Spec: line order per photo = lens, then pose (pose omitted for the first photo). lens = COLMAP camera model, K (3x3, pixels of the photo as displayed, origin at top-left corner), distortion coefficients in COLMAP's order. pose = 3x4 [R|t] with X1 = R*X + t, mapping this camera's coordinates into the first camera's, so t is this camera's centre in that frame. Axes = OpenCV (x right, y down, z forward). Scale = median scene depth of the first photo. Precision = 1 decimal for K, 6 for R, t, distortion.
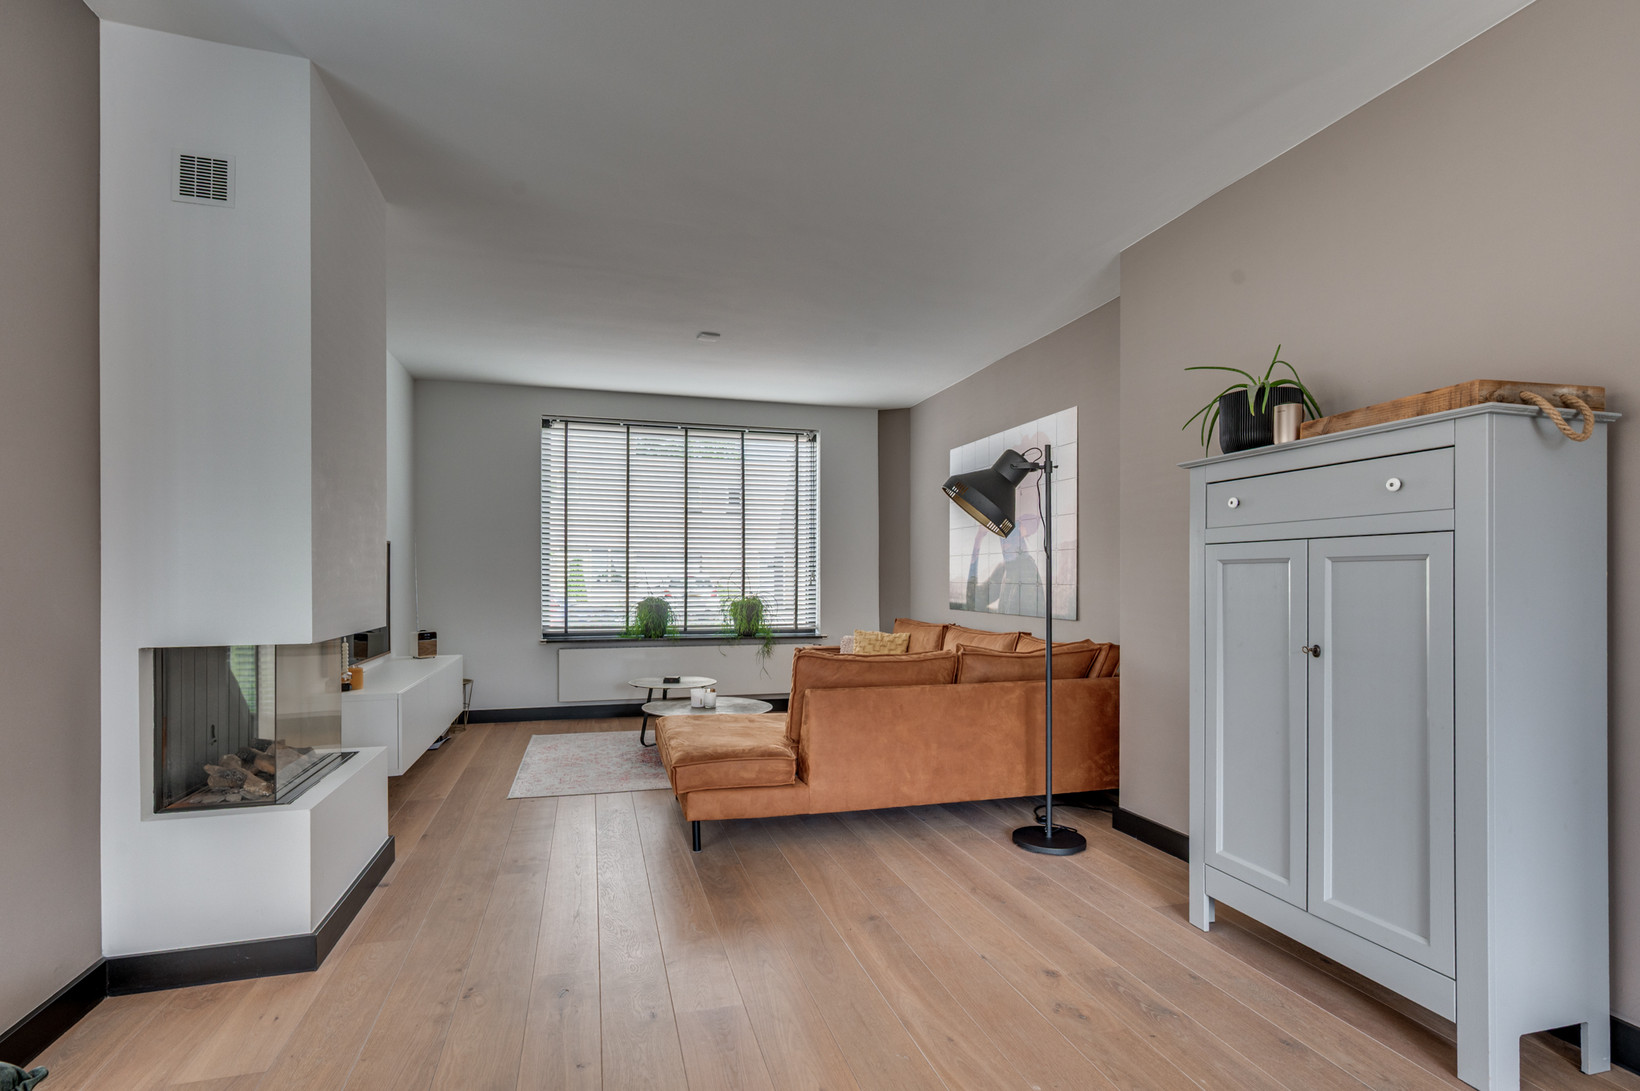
lens RADIAL K [[769.7, 0, 796.2], [0, 769.7, 580.3], [0, 0, 1]] dist [-0.002046, 0.000291]
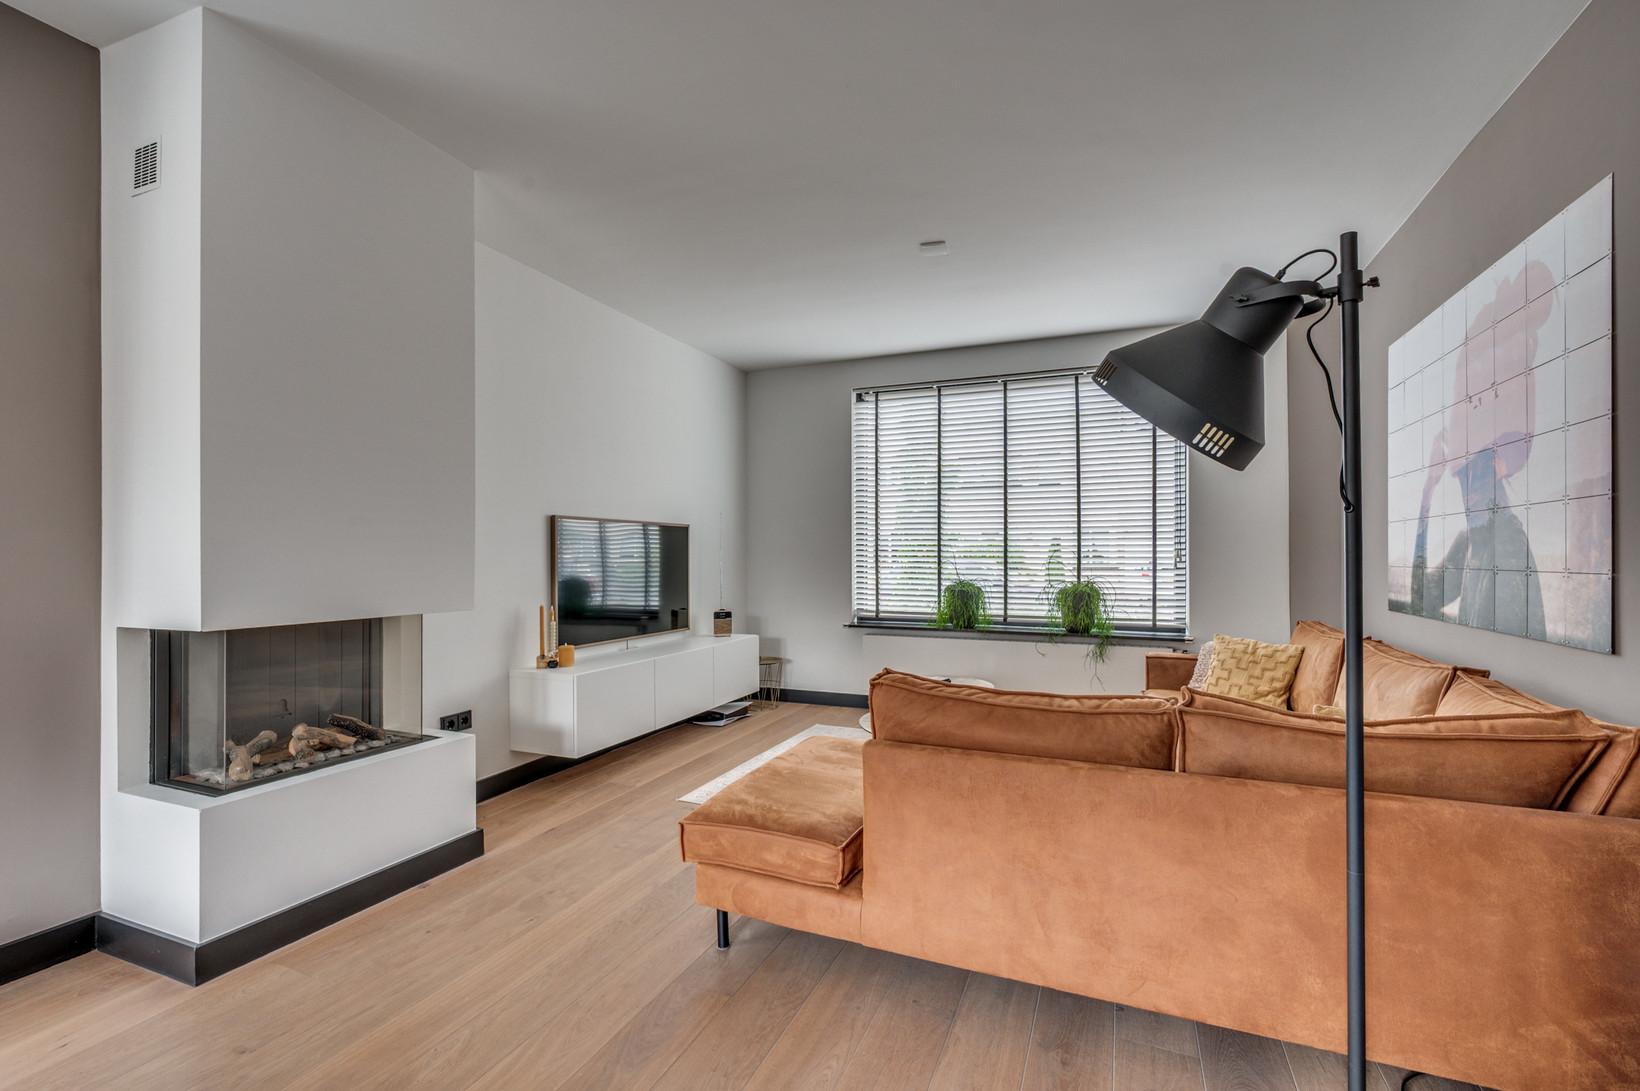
lens RADIAL K [[693.7, 0, 850.1], [0, 693.7, 558.9], [0, 0, 1]] dist [0.003623, -0.000522]
pose [[0.796195, -0.000370, -0.605041, 0.226699], [-0.000801, 0.999998, -0.001666, -0.001834], [0.605040, 0.001811, 0.796193, 0.365045]]
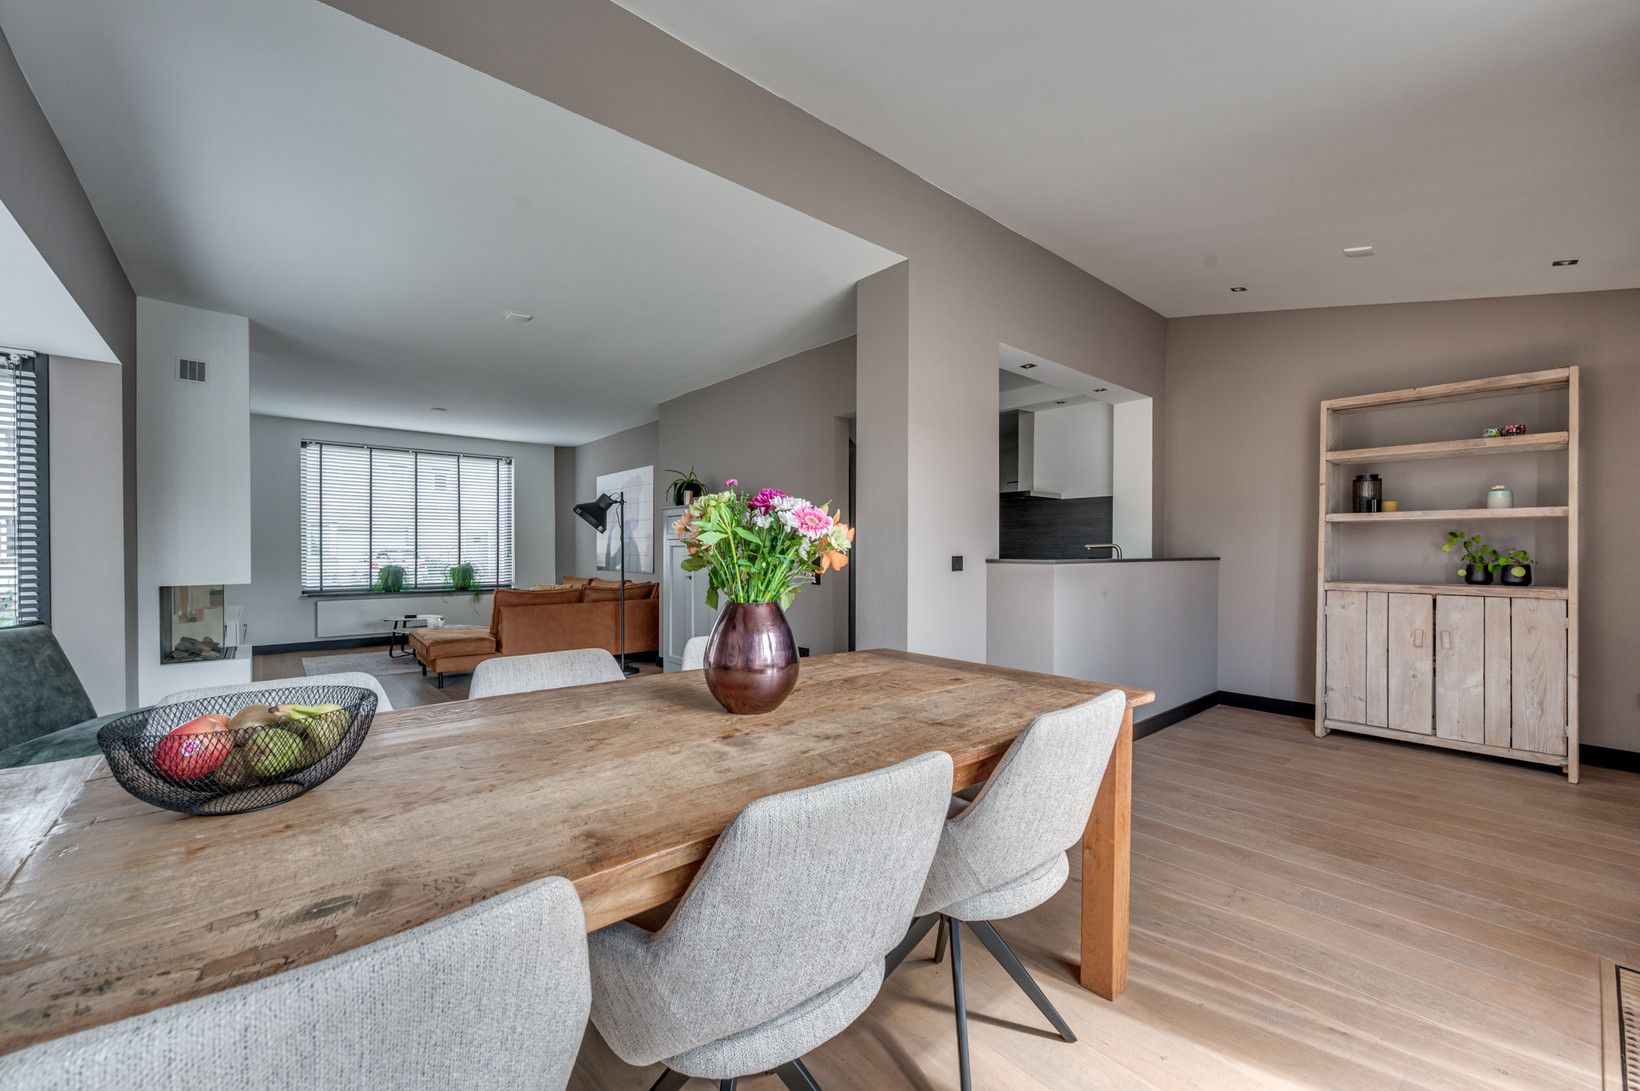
lens RADIAL K [[660.0, 0, 813.6], [0, 660.0, 554.4], [0, 0, 1]] dist [0.000996, -0.001174]
pose [[0.904358, -0.002778, 0.426765, 0.010837], [0.001708, 0.999994, 0.002889, -0.001012], [-0.426771, -0.001884, 0.904358, -0.627851]]
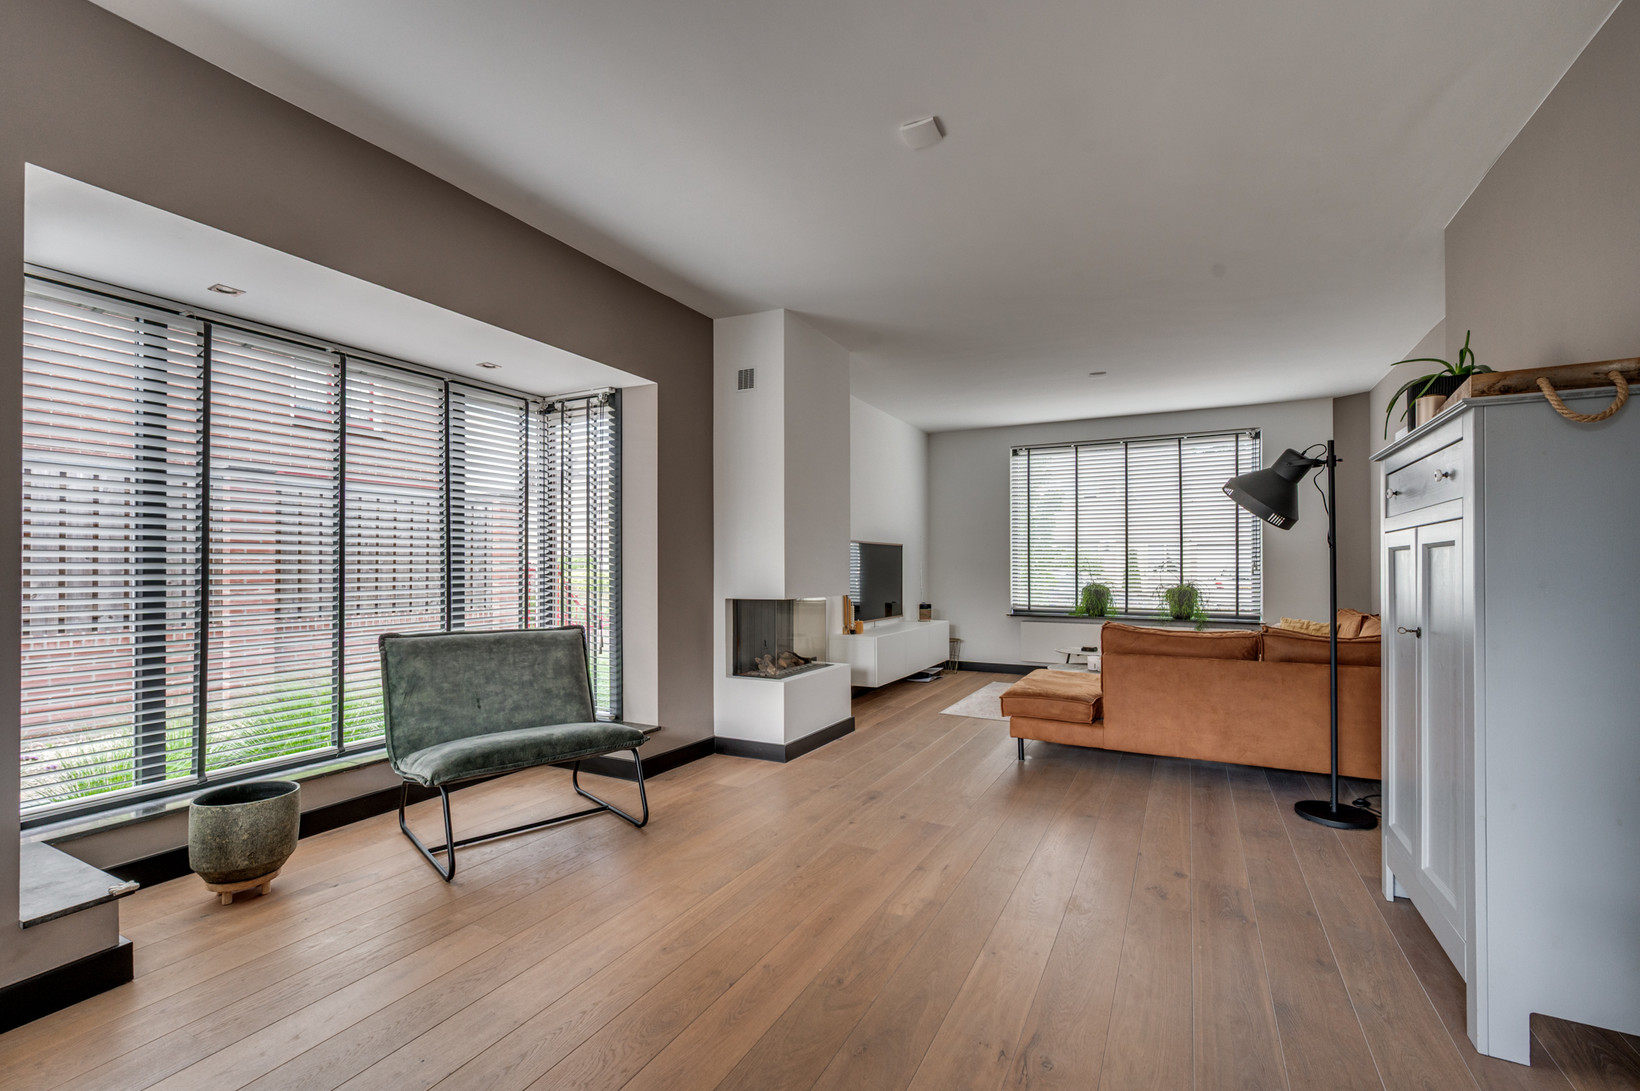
lens RADIAL K [[693.7, 0, 849.5], [0, 693.7, 564.7], [0, 0, 1]] dist [0.003623, -0.000522]
pose [[0.745984, -0.003536, -0.665955, 0.314625], [-0.003095, 0.999957, -0.008777, 0.003415], [0.665957, 0.008609, 0.745941, -0.106362]]
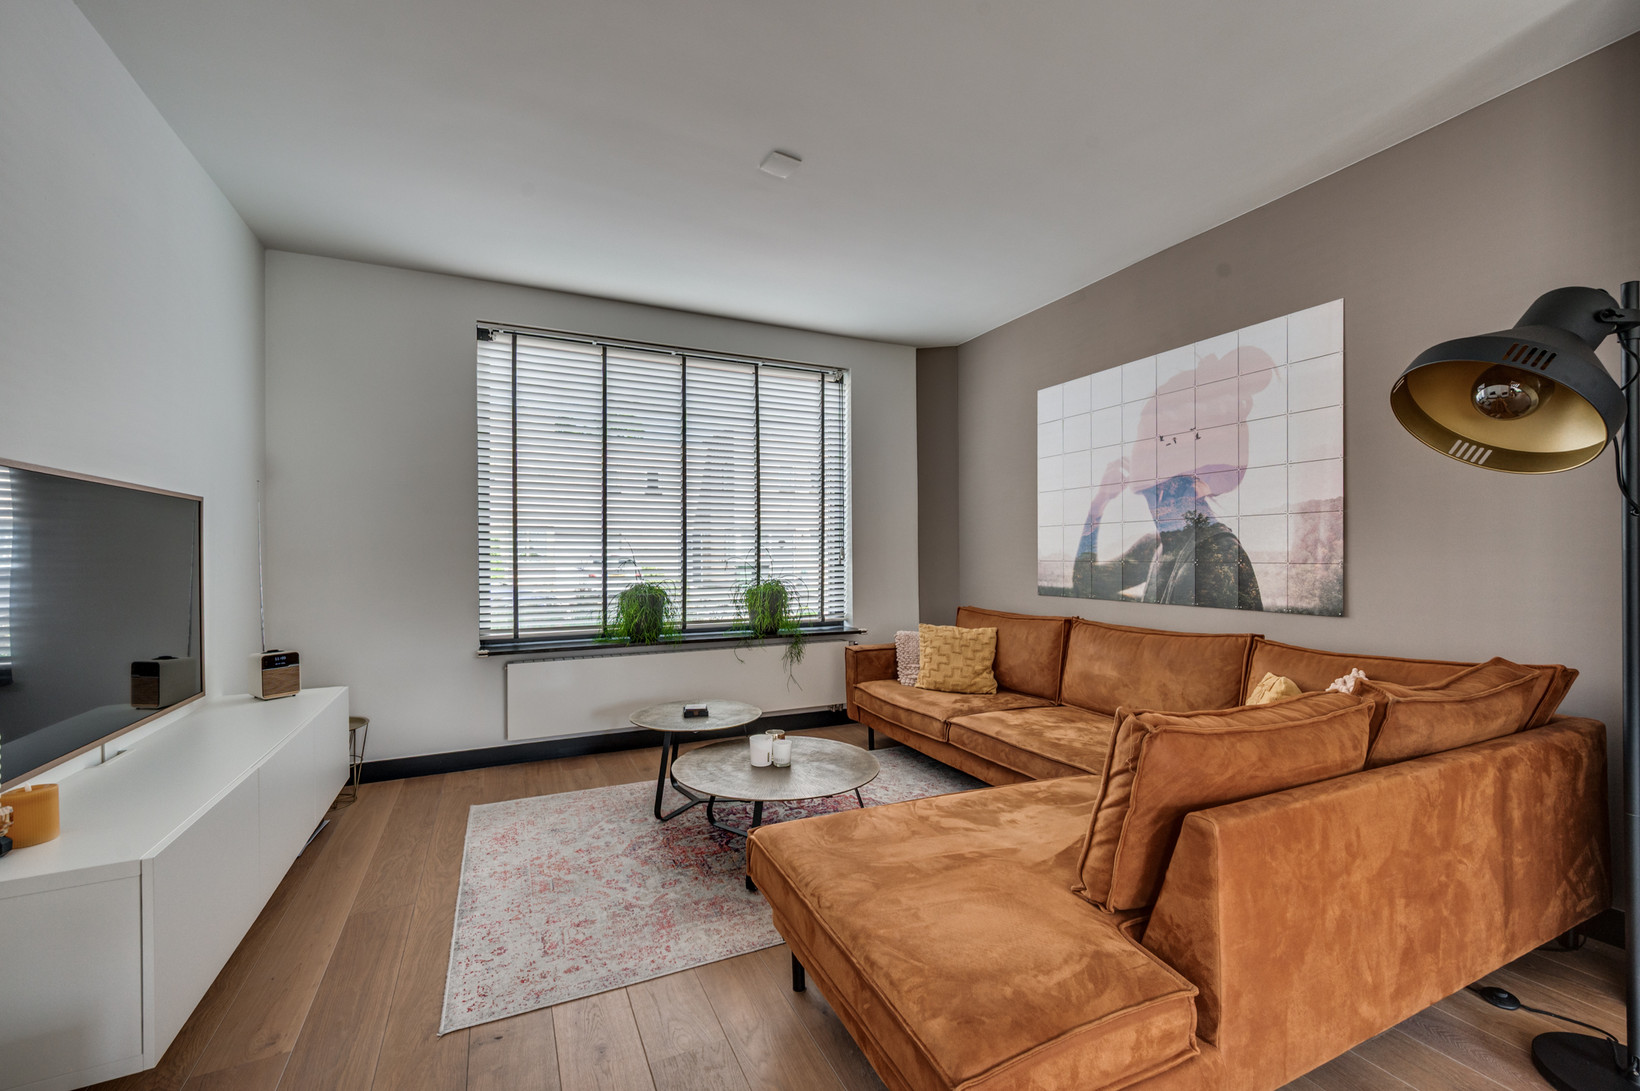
lens RADIAL K [[660.0, 0, 795.6], [0, 660.0, 555.0], [0, 0, 1]] dist [0.000996, -0.001174]
pose [[0.986314, -0.006734, 0.164738, -0.178447], [0.007396, 0.999967, -0.003407, -0.003021], [-0.164710, 0.004579, 0.986331, 0.447639]]
